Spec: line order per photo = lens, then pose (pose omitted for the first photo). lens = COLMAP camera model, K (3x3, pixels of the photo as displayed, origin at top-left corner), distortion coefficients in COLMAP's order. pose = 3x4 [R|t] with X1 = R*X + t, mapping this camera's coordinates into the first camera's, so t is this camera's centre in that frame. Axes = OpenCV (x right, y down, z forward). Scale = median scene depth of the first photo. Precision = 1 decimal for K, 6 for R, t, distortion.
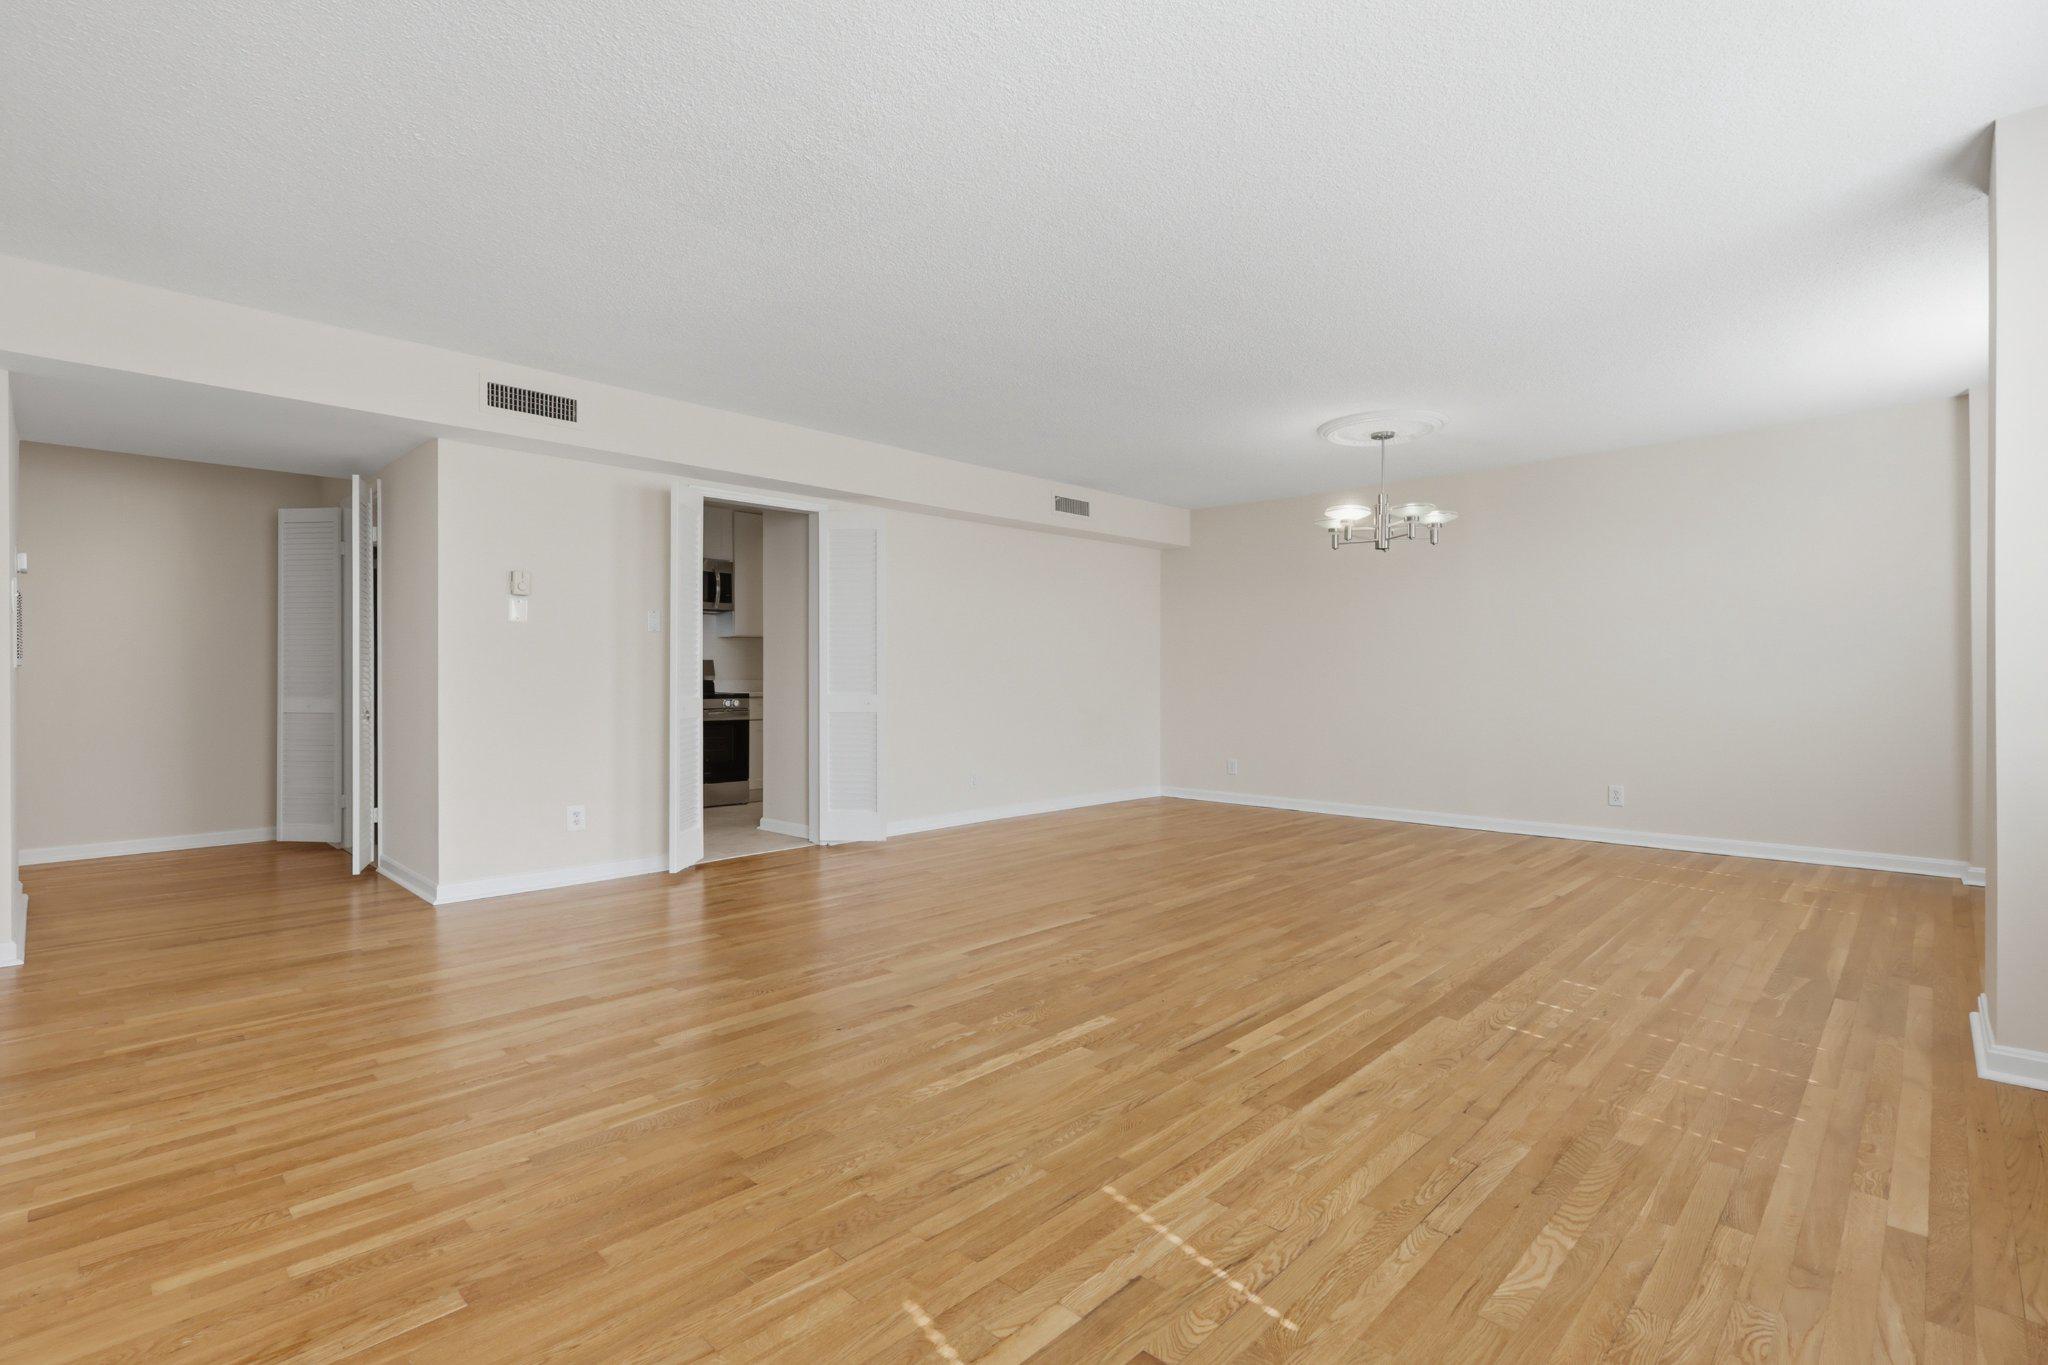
lens RADIAL K [[963.5, 0, 1010.5], [0, 963.5, 680.2], [0, 0, 1]] dist [-0.004286, 0.000702]
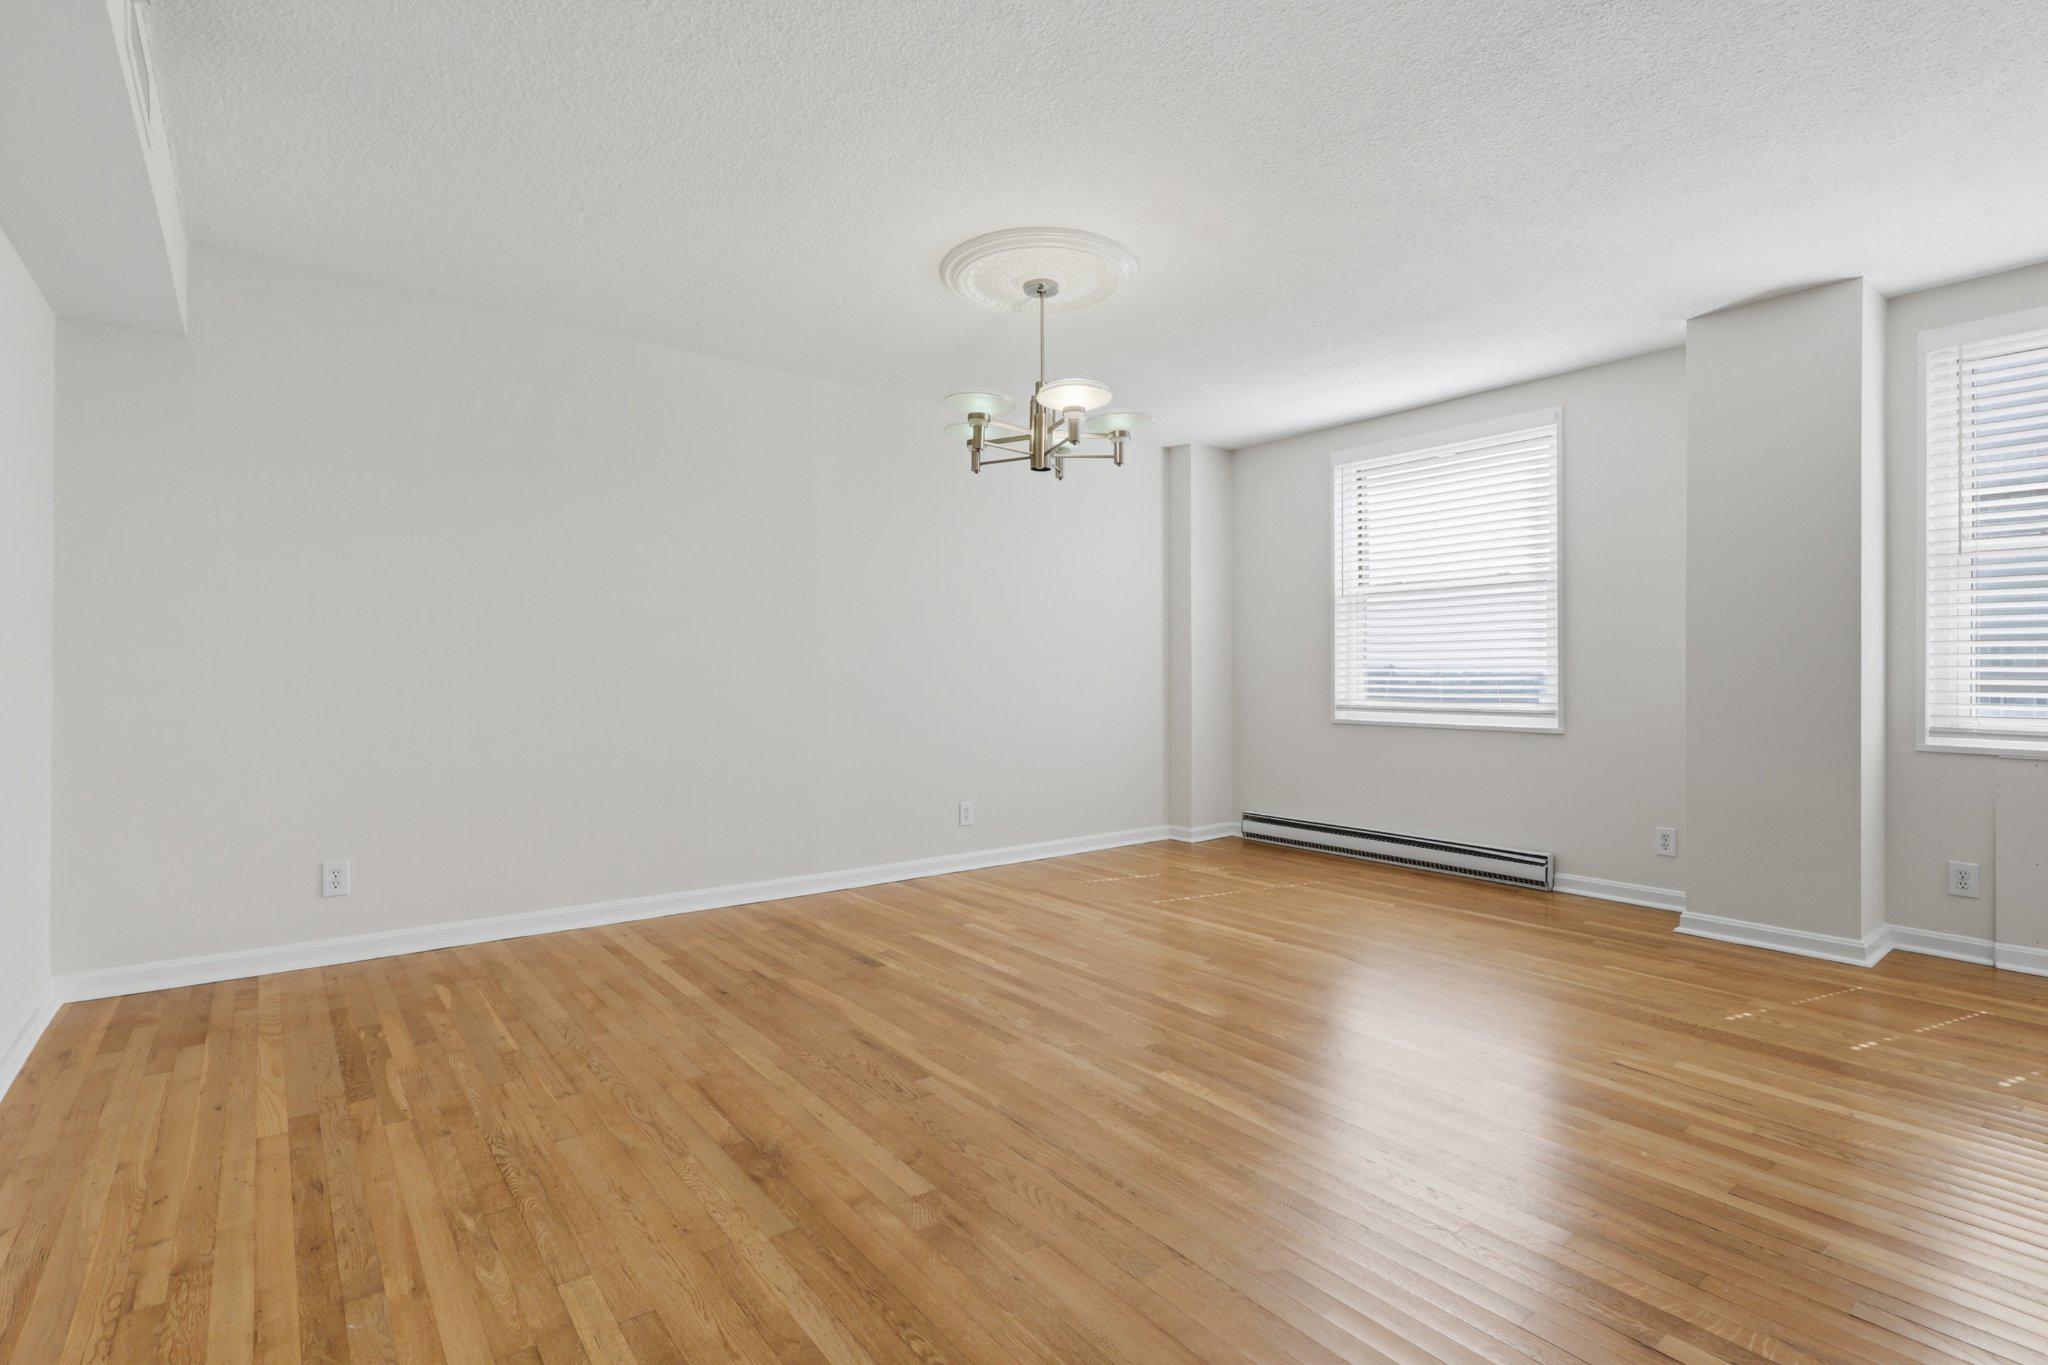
lens RADIAL K [[960.9, 0, 1018.4], [0, 960.9, 675.7], [0, 0, 1]] dist [-0.005009, 0.000456]
pose [[0.129856, 0.000668, 0.991533, -0.336087], [0.001759, 0.999998, -0.000904, -0.003186], [-0.991531, 0.001861, 0.129855, 1.341662]]
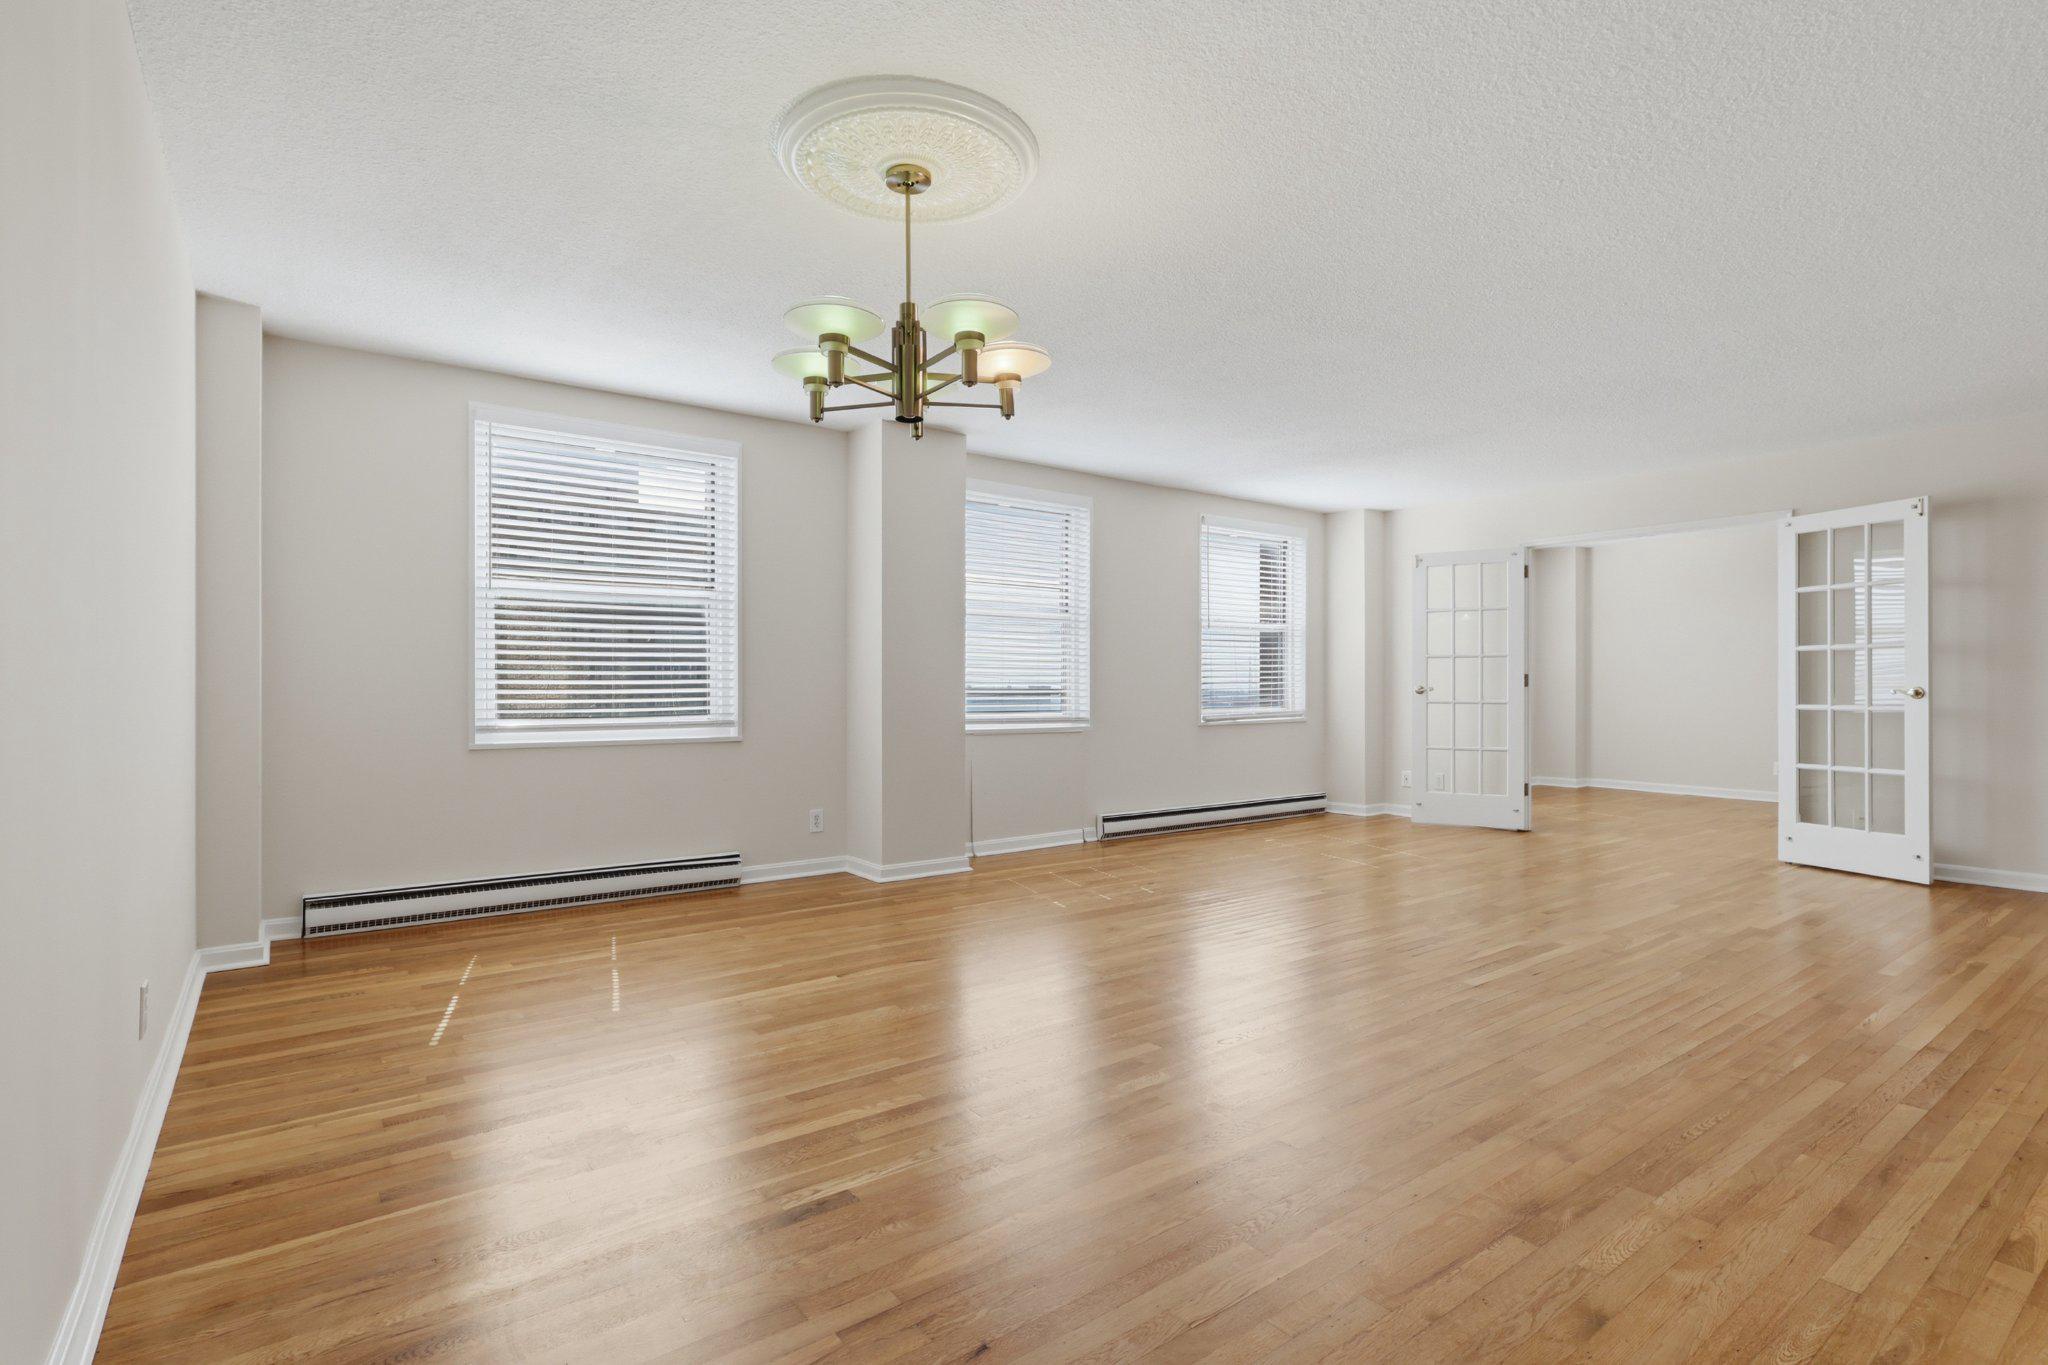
lens RADIAL K [[977.2, 0, 1009.7], [0, 977.2, 683.9], [0, 0, 1]] dist [-0.000138, 0.000271]
pose [[-0.986944, 0.001640, 0.161057, 0.373653], [0.002040, 0.999995, 0.002319, -0.011624], [-0.161053, 0.002617, -0.986942, 2.105295]]
